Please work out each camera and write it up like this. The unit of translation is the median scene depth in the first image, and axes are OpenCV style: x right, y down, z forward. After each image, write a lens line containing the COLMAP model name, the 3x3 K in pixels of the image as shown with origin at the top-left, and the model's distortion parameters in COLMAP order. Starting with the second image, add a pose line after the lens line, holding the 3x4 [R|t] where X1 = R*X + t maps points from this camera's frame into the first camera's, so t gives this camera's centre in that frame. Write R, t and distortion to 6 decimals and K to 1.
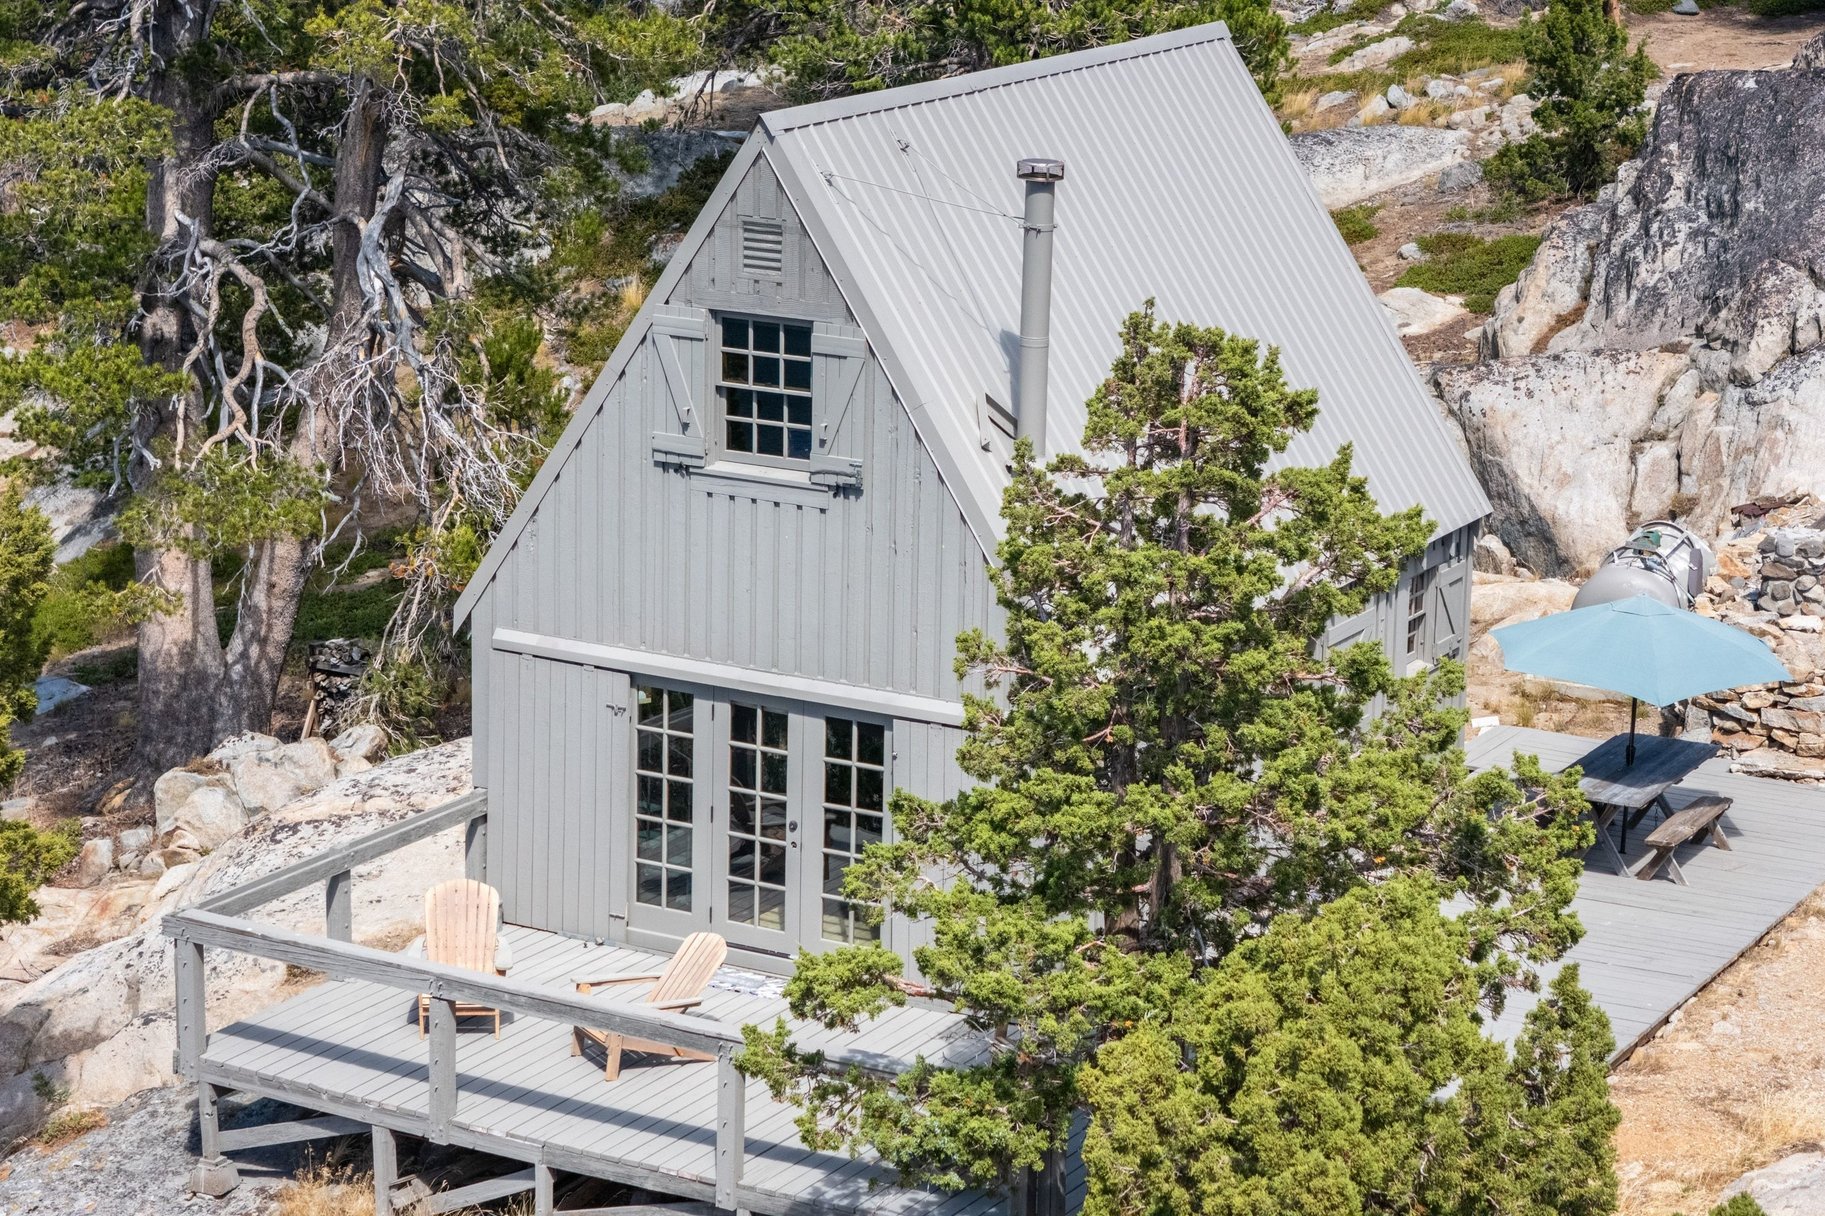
lens RADIAL K [[4364.0, 0, 913.5], [0, 4364.0, 606.6], [0, 0, 1]] dist [-0.293011, 0.926626]
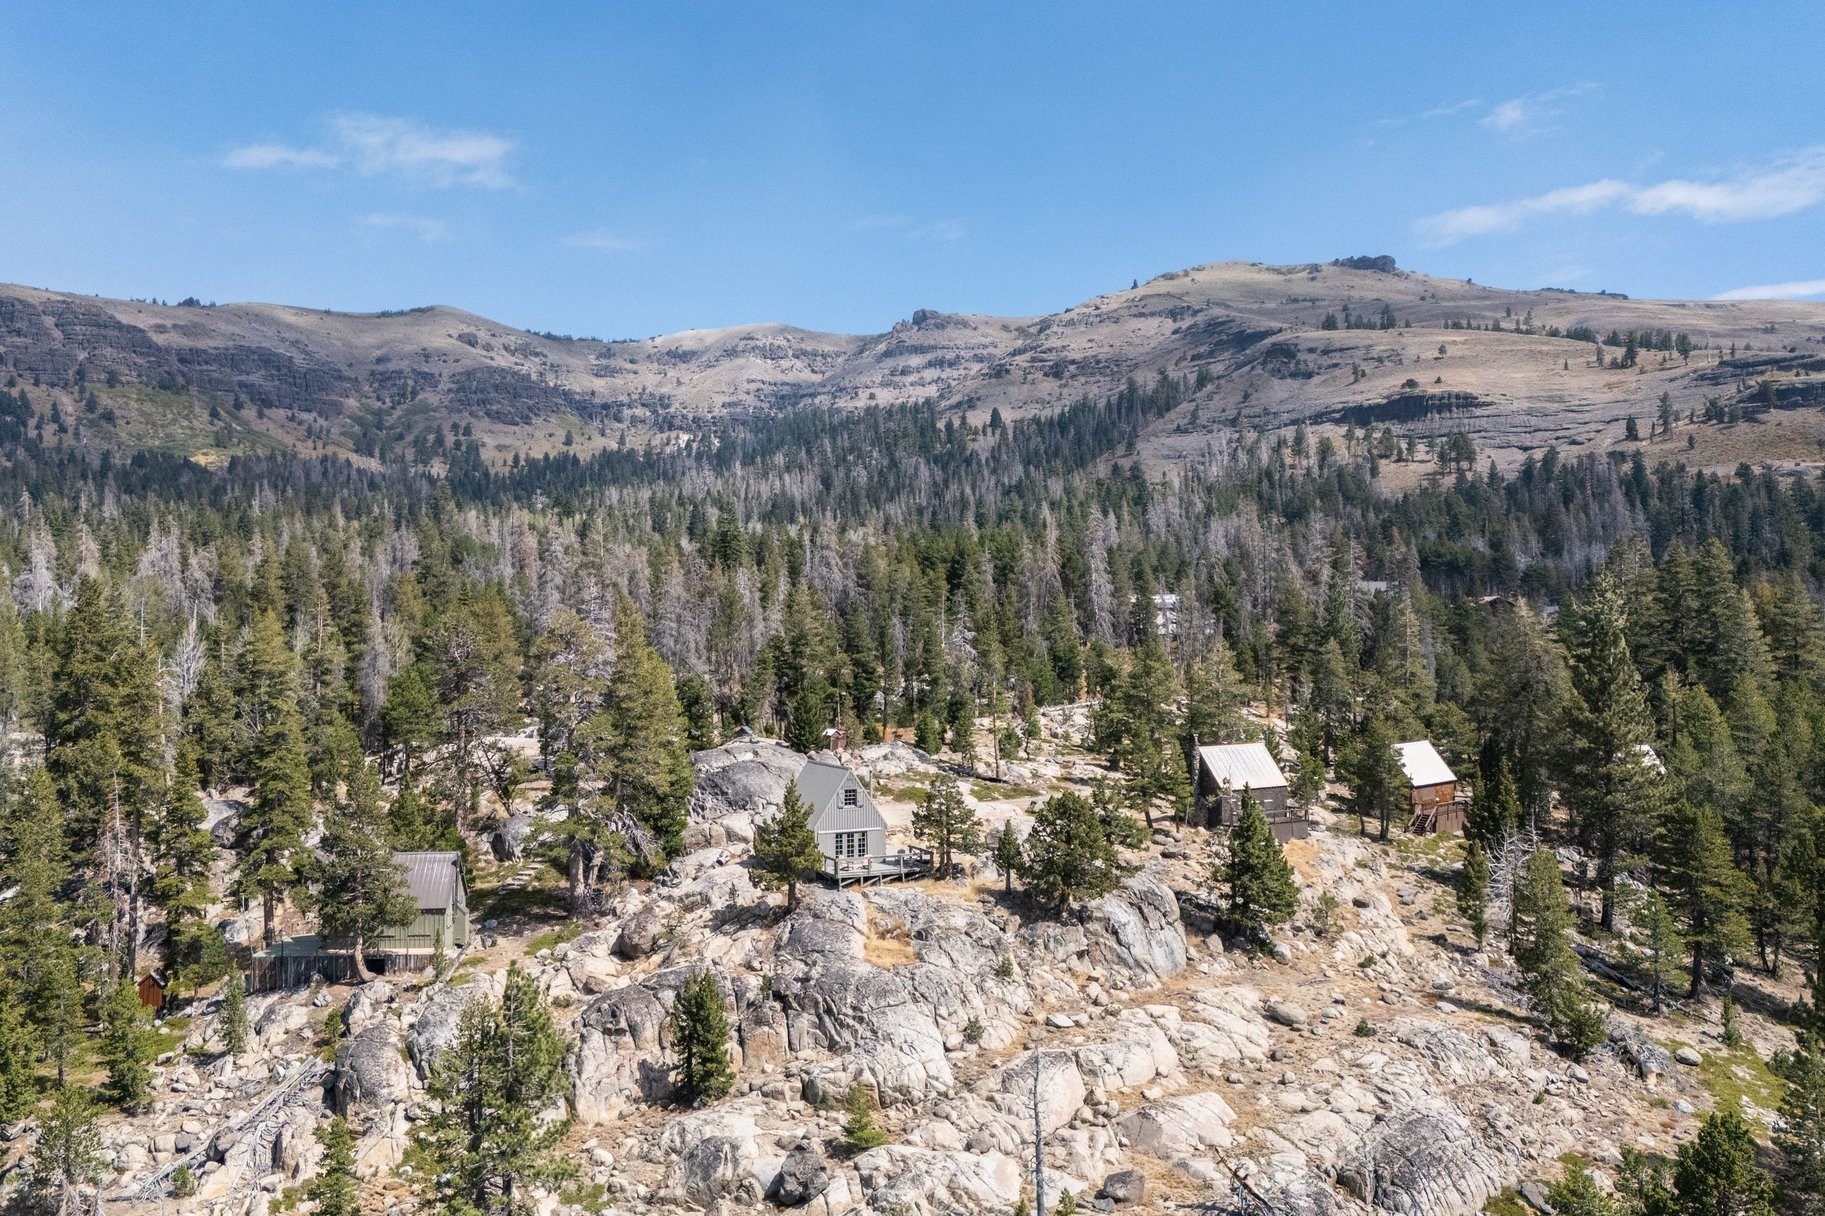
lens RADIAL K [[1623.0, 0, 907.9], [0, 1623.0, 613.7], [0, 0, 1]] dist [0.113624, -0.159265]
pose [[0.582017, -0.013672, 0.813061, -2.236672], [0.212872, 0.967553, -0.136111, 0.054660], [-0.784819, 0.252296, 0.566043, -0.922792]]
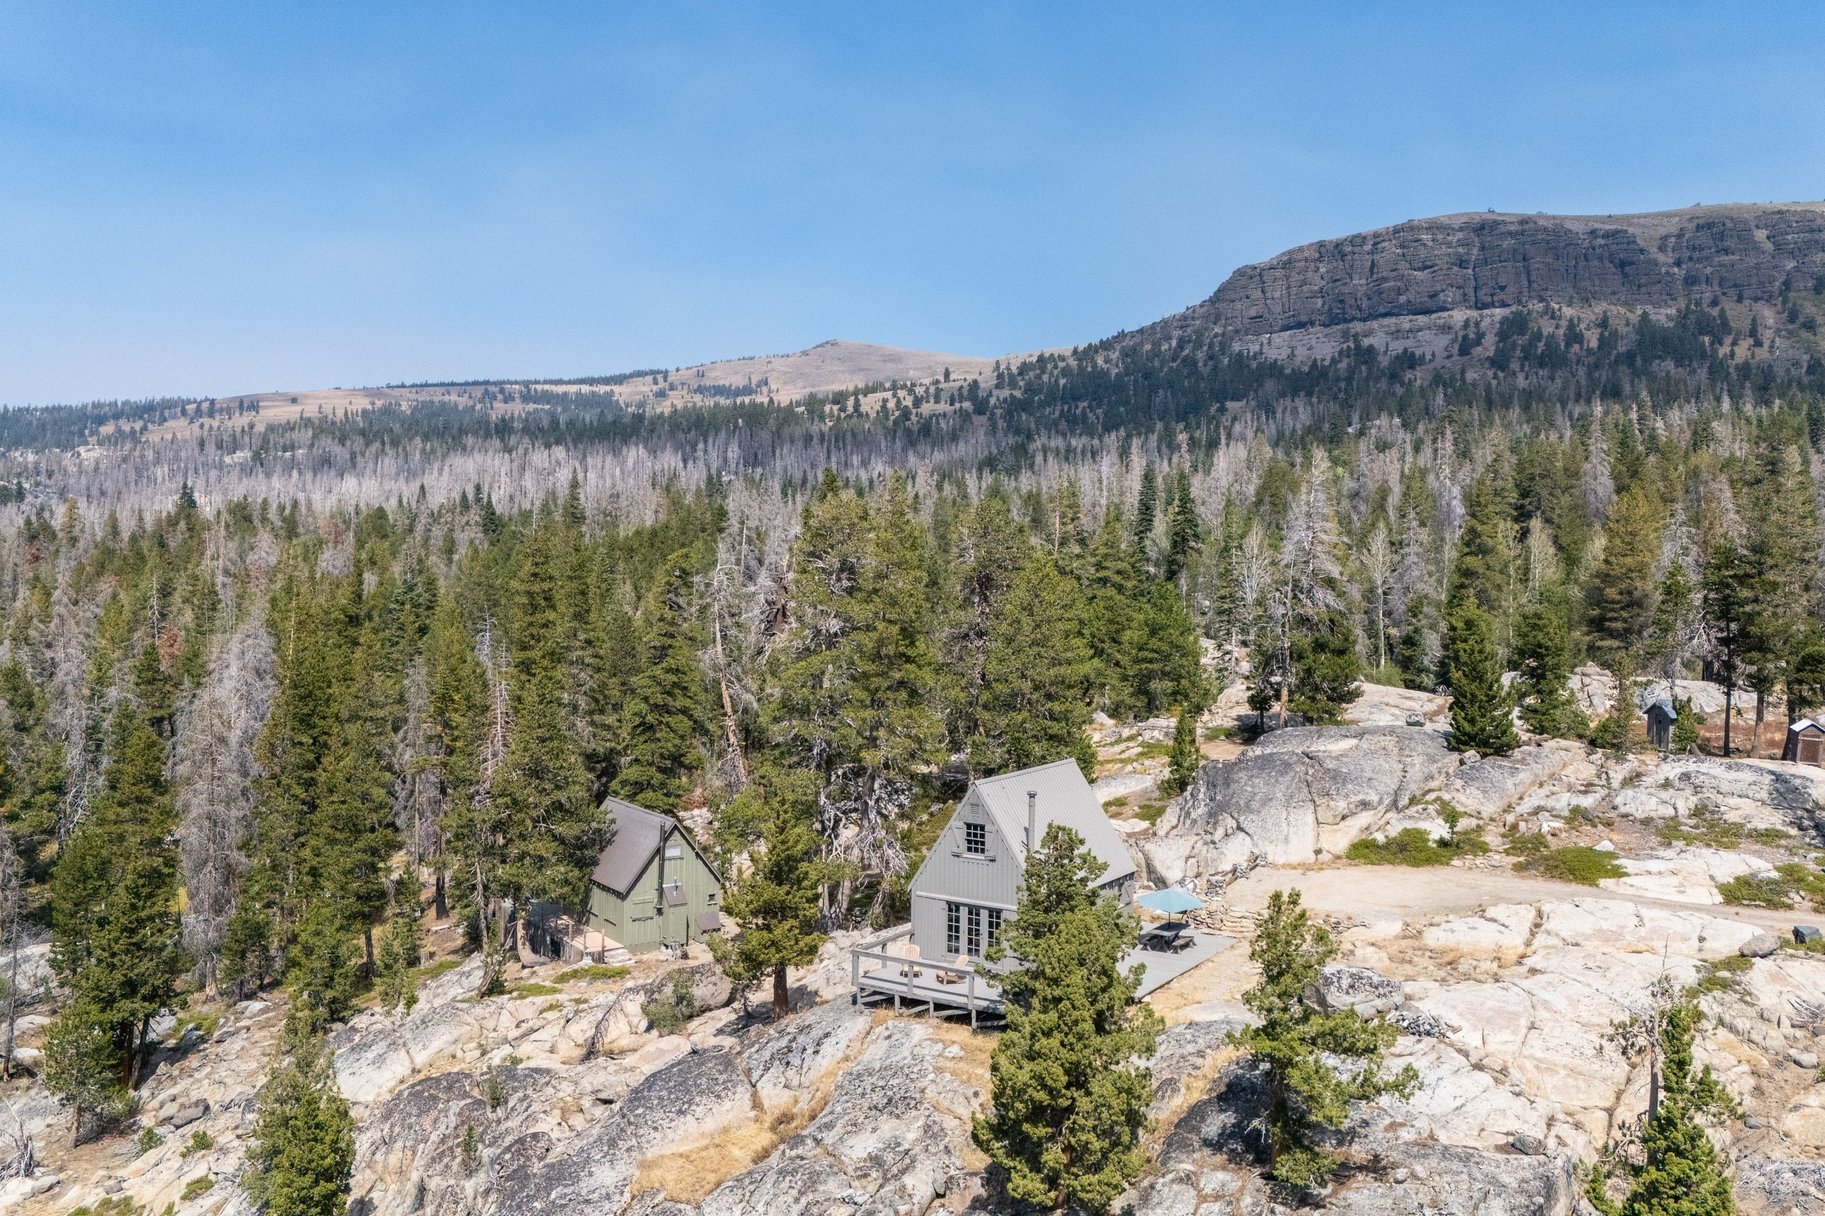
lens RADIAL K [[1579.9, 0, 908.7], [0, 1579.9, 599.6], [0, 0, 1]] dist [0.088741, -0.090789]
pose [[0.998488, -0.005568, -0.054689, -0.008679], [-0.006018, 0.977807, -0.209421, 0.046835], [0.054642, 0.209433, 0.976295, -0.617473]]
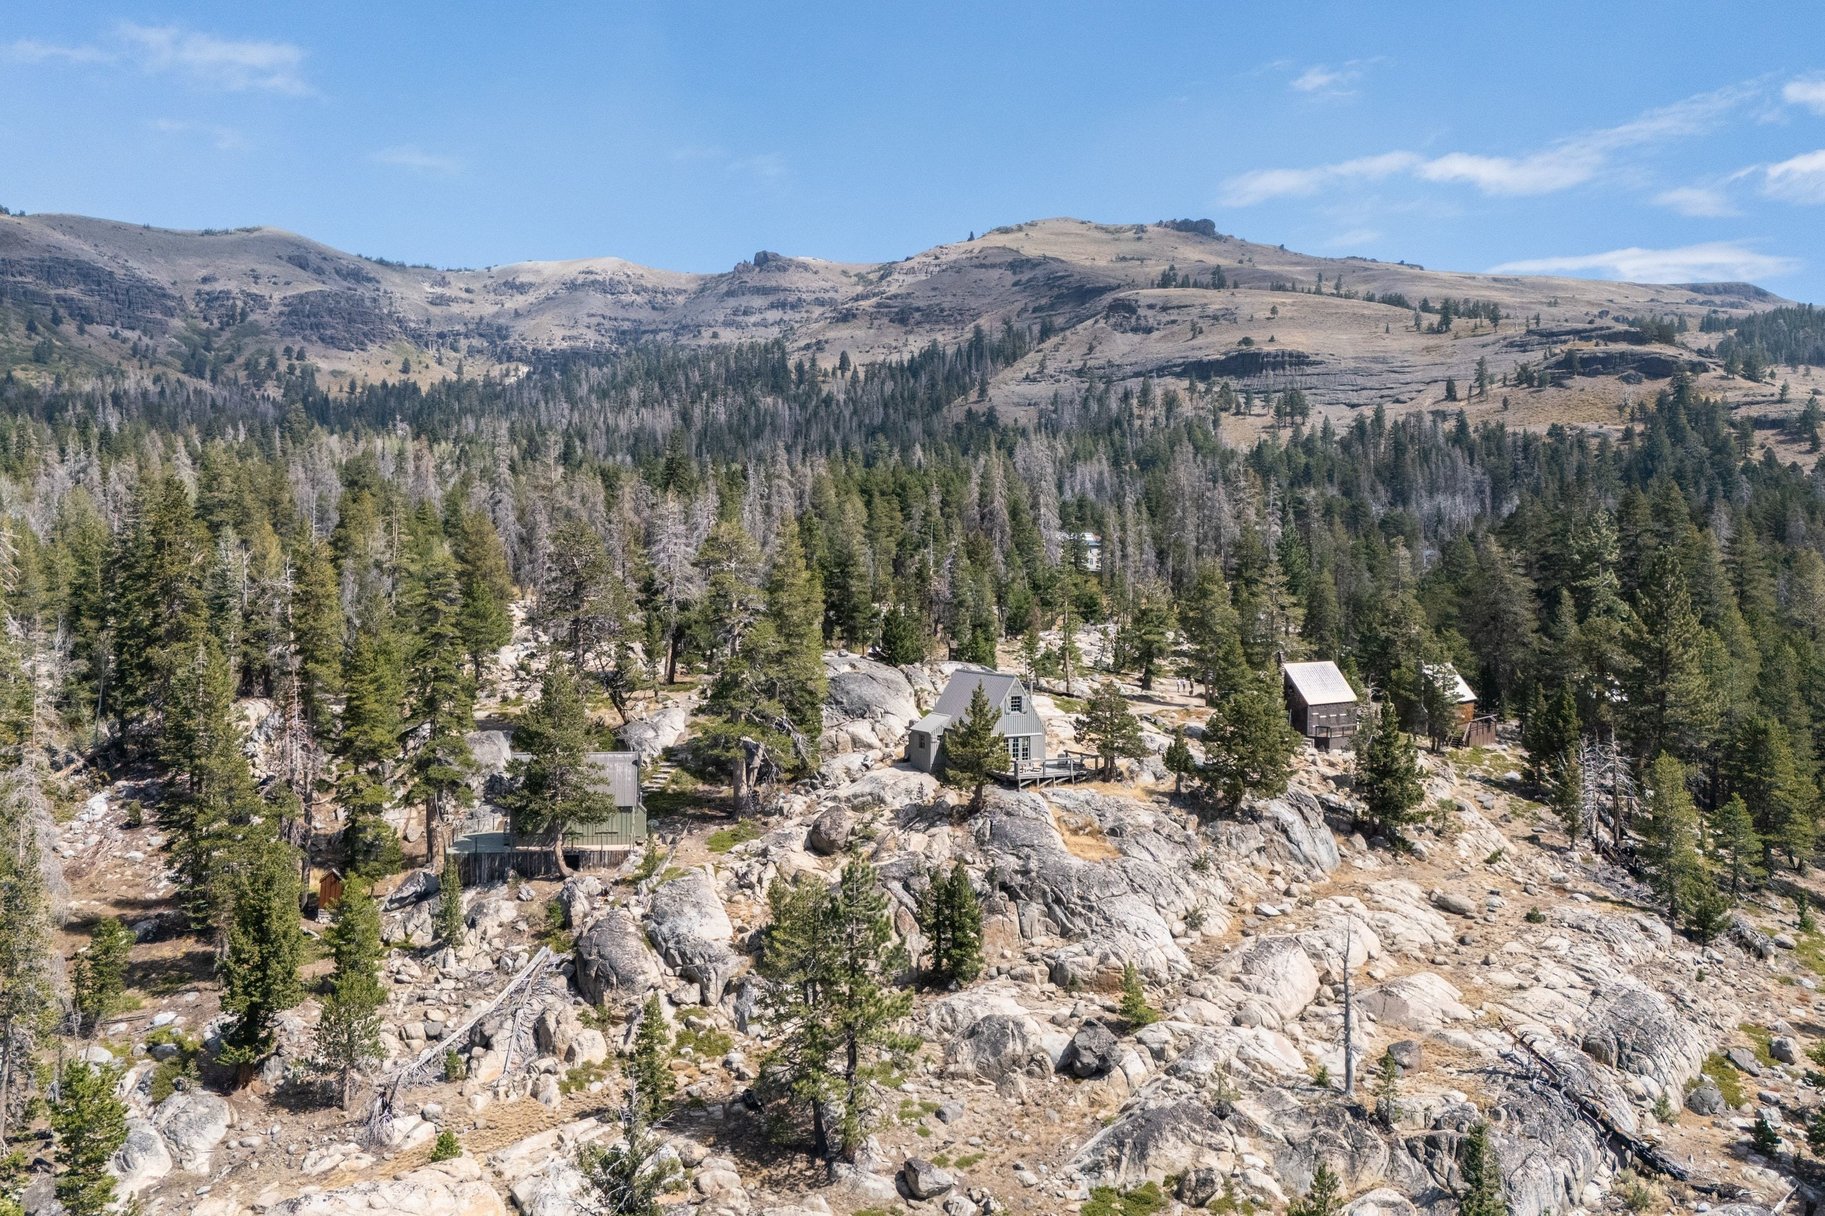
lens RADIAL K [[1579.9, 0, 908.7], [0, 1579.9, 599.6], [0, 0, 1]] dist [0.088741, -0.090789]
pose [[0.486227, -0.028454, 0.873369, -2.585182], [0.207948, 0.974525, -0.084020, -0.024682], [-0.848729, 0.222468, 0.479758, -0.417562]]
